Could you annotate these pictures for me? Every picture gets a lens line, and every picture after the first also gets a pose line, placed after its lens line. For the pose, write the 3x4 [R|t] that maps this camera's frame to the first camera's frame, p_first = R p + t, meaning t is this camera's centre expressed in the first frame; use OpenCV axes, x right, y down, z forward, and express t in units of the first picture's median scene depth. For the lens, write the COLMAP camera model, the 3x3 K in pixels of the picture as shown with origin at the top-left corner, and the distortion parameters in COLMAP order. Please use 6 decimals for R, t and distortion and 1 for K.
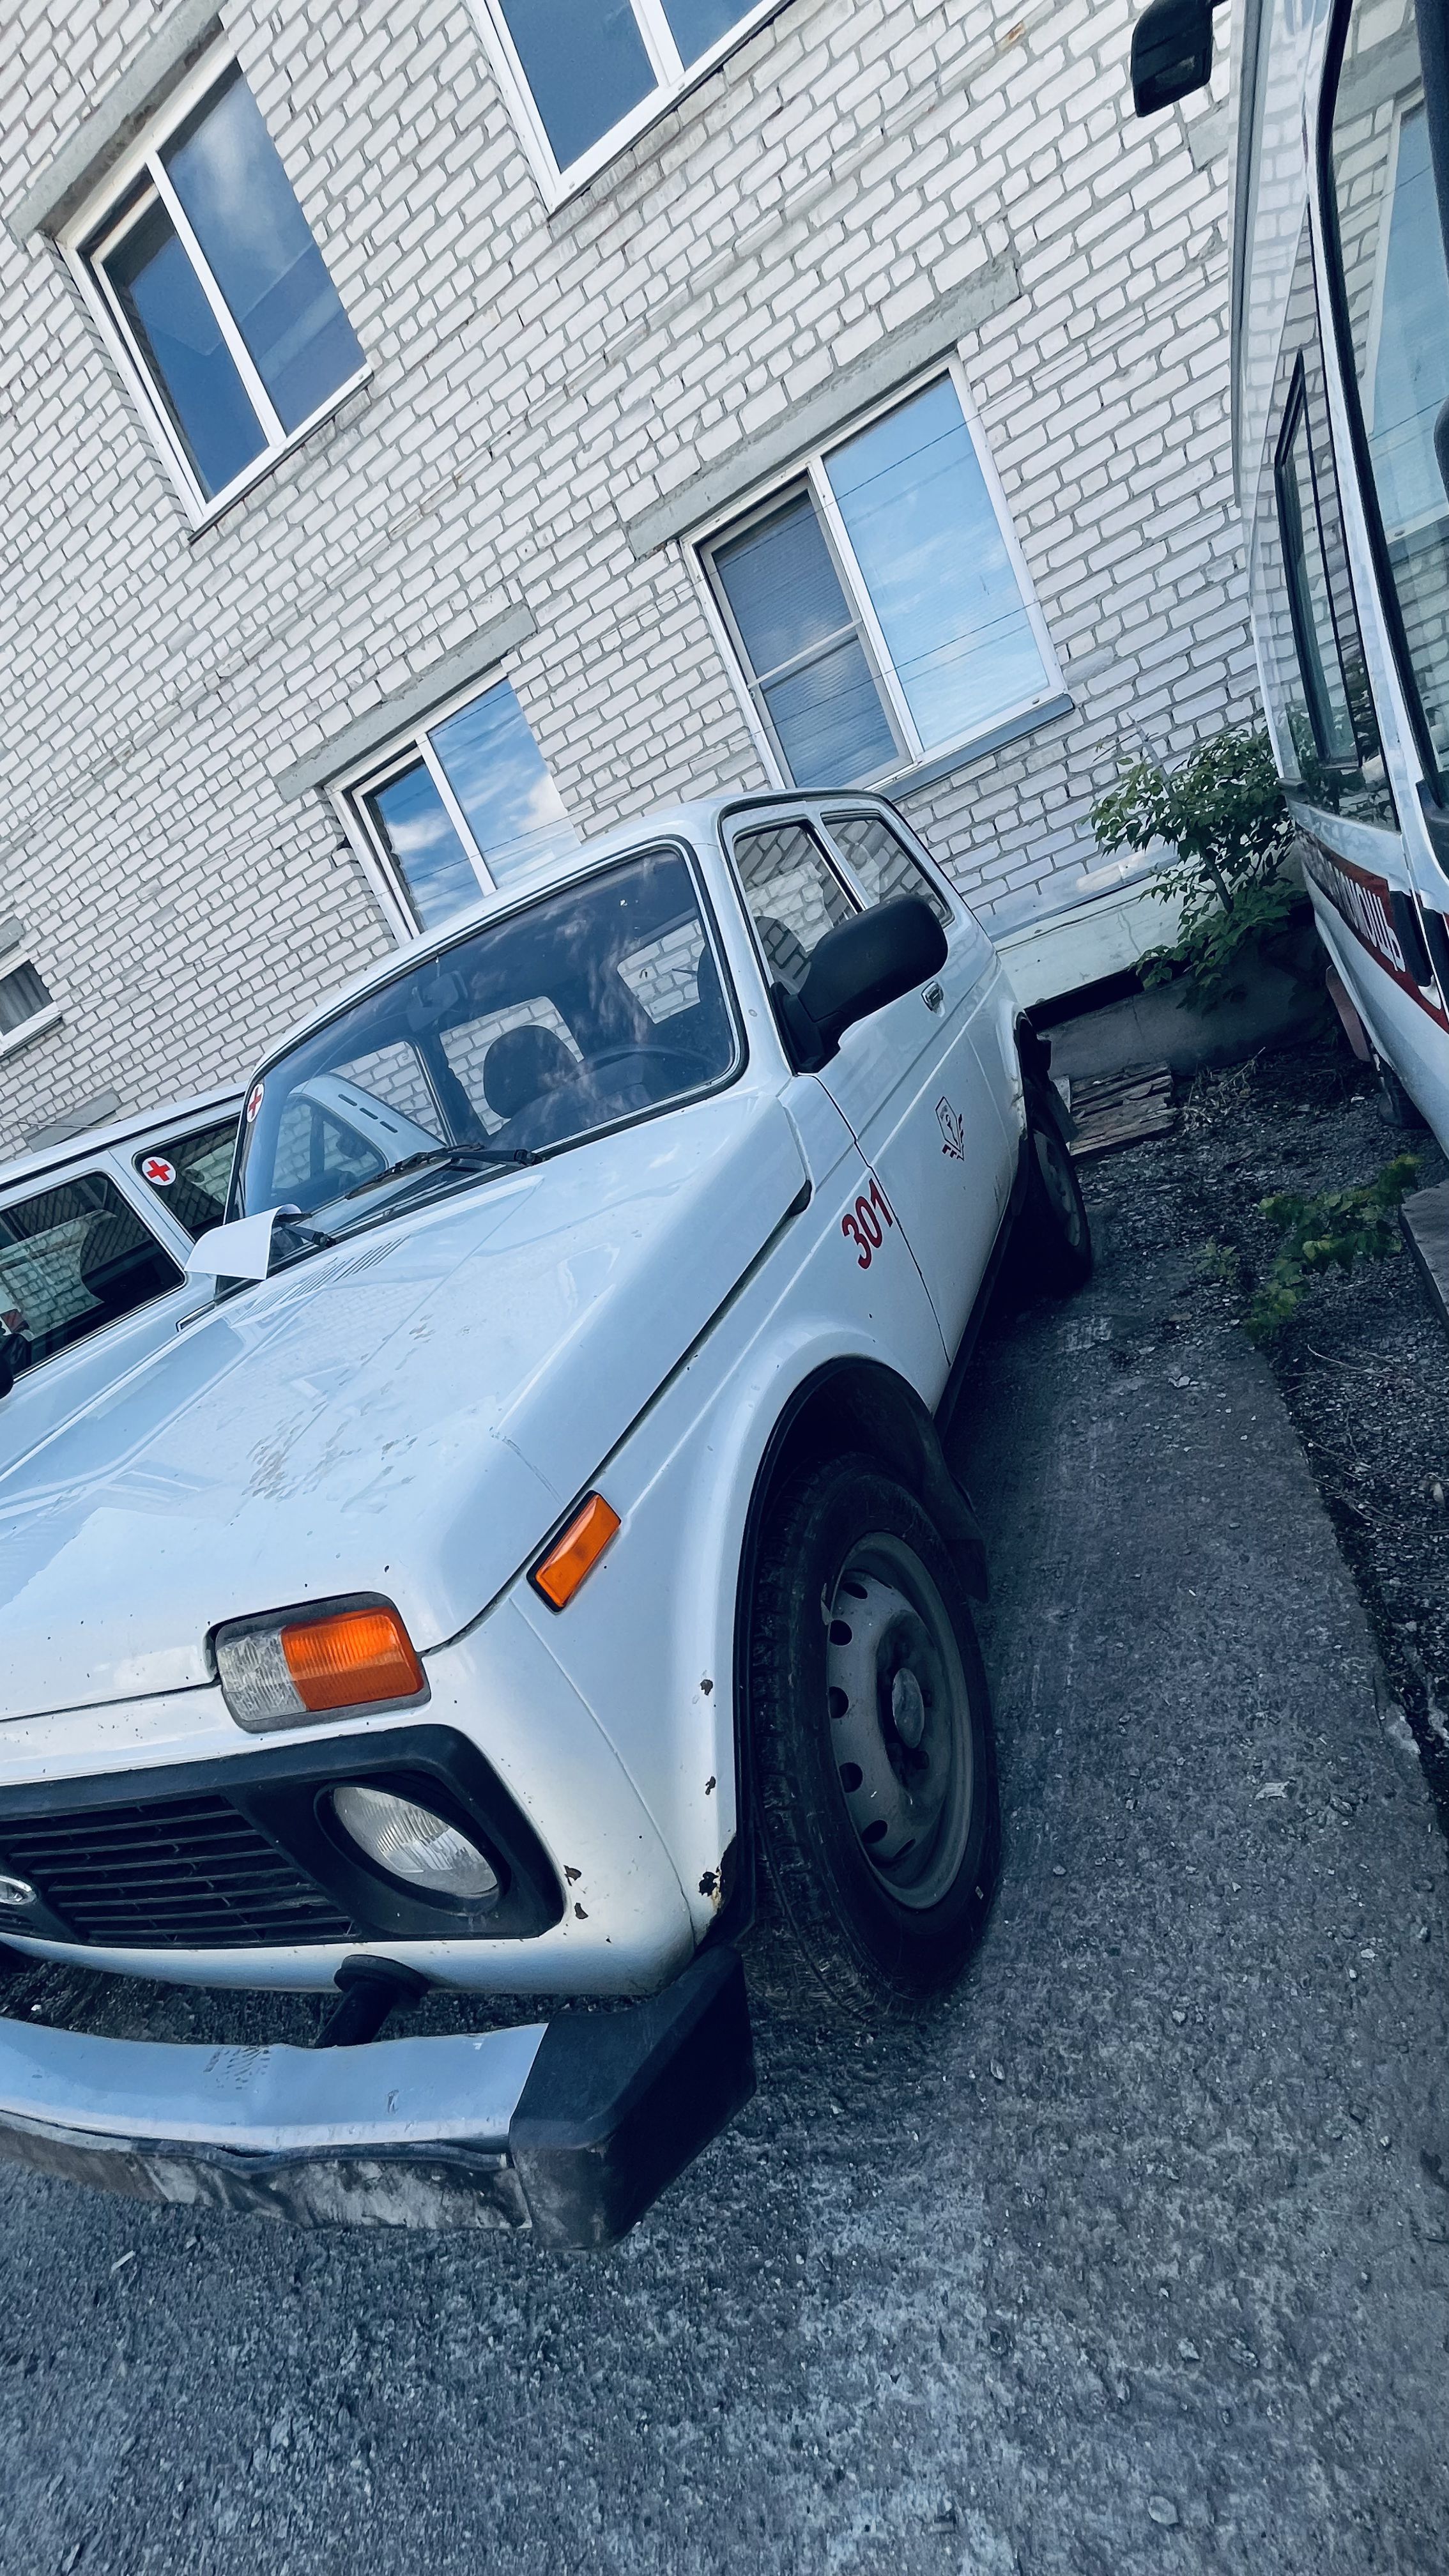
lens RADIAL K [[1044.1, 0, 741.4], [0, 1044.1, 1287.1], [0, 0, 1]] dist [-0.002333, -0.000020]
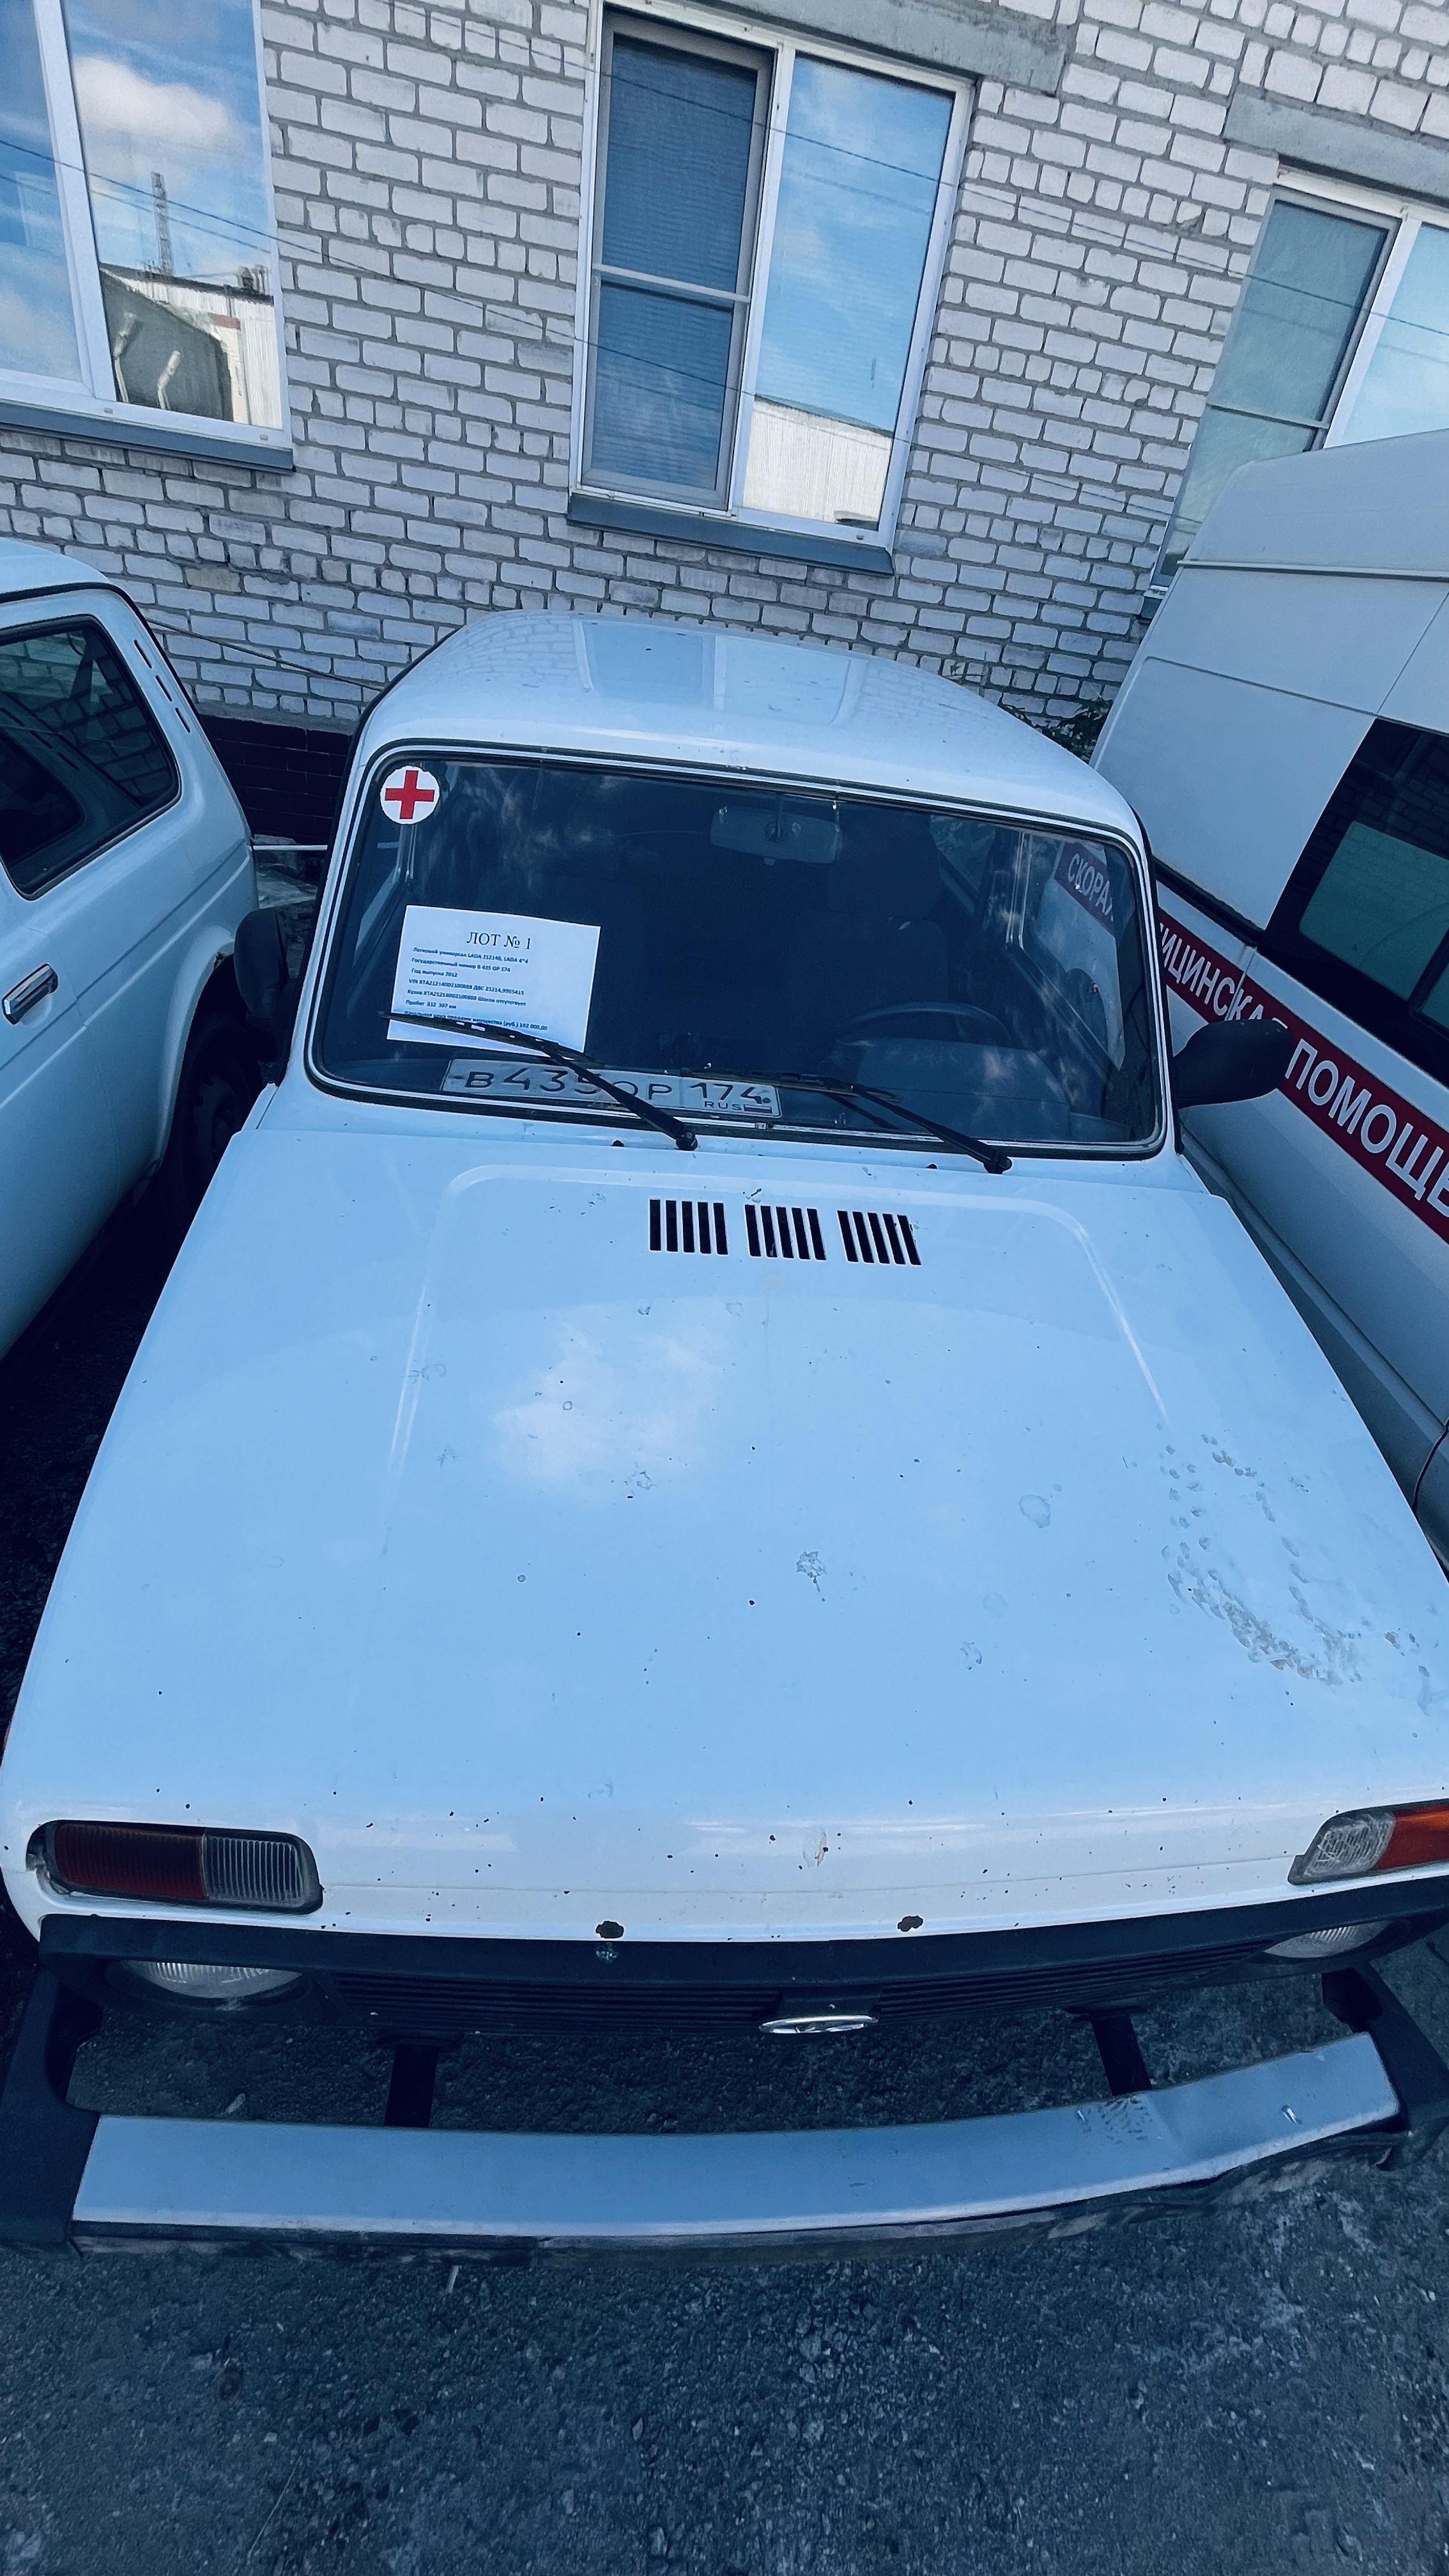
lens RADIAL K [[1044.1, 0, 729.7], [0, 1044.1, 1288.0], [0, 0, 1]] dist [-0.002333, -0.000020]
pose [[0.745420, 0.167342, 0.645249, -0.315790], [-0.337139, 0.929691, 0.148367, -0.023250], [-0.575054, -0.328134, 0.749427, 0.128840]]
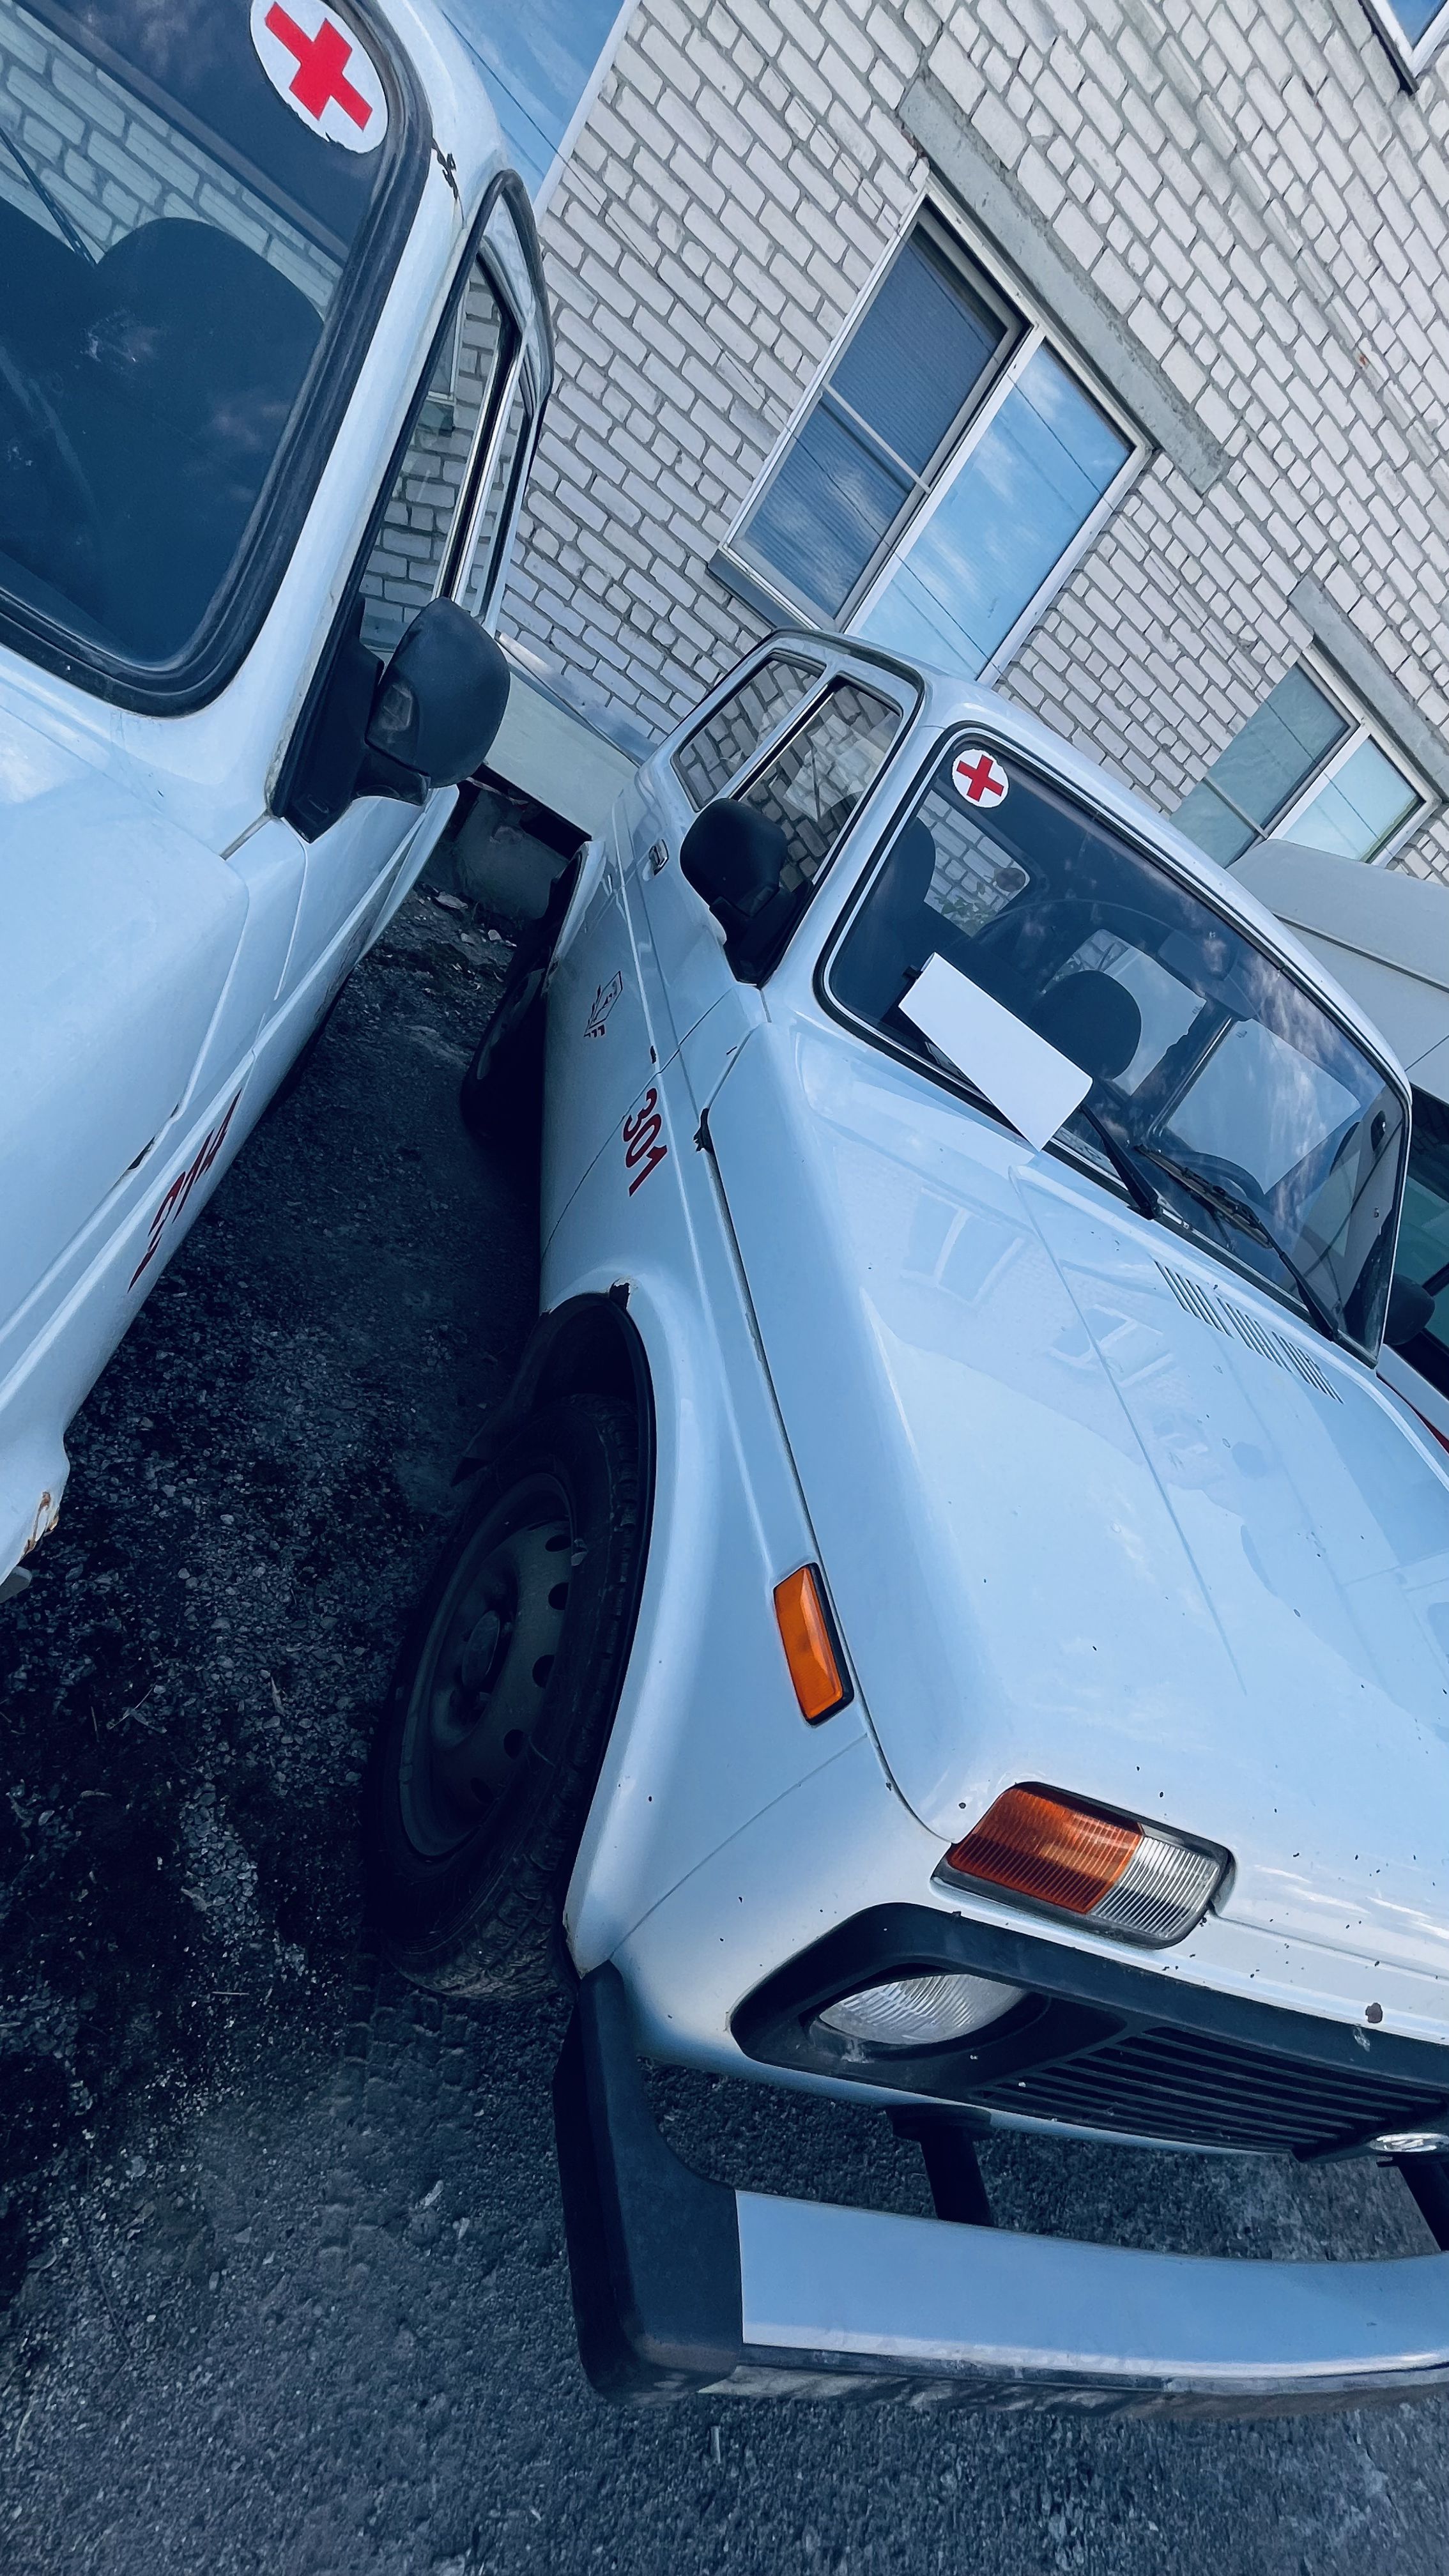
lens RADIAL K [[1044.1, 0, 746.7], [0, 1044.1, 1287.2], [0, 0, 1]] dist [-0.002333, -0.000020]
pose [[0.395735, 0.429933, 0.811512, -0.410482], [-0.636156, 0.765639, -0.095408, 0.092014], [-0.662344, -0.478492, 0.576495, 0.252160]]
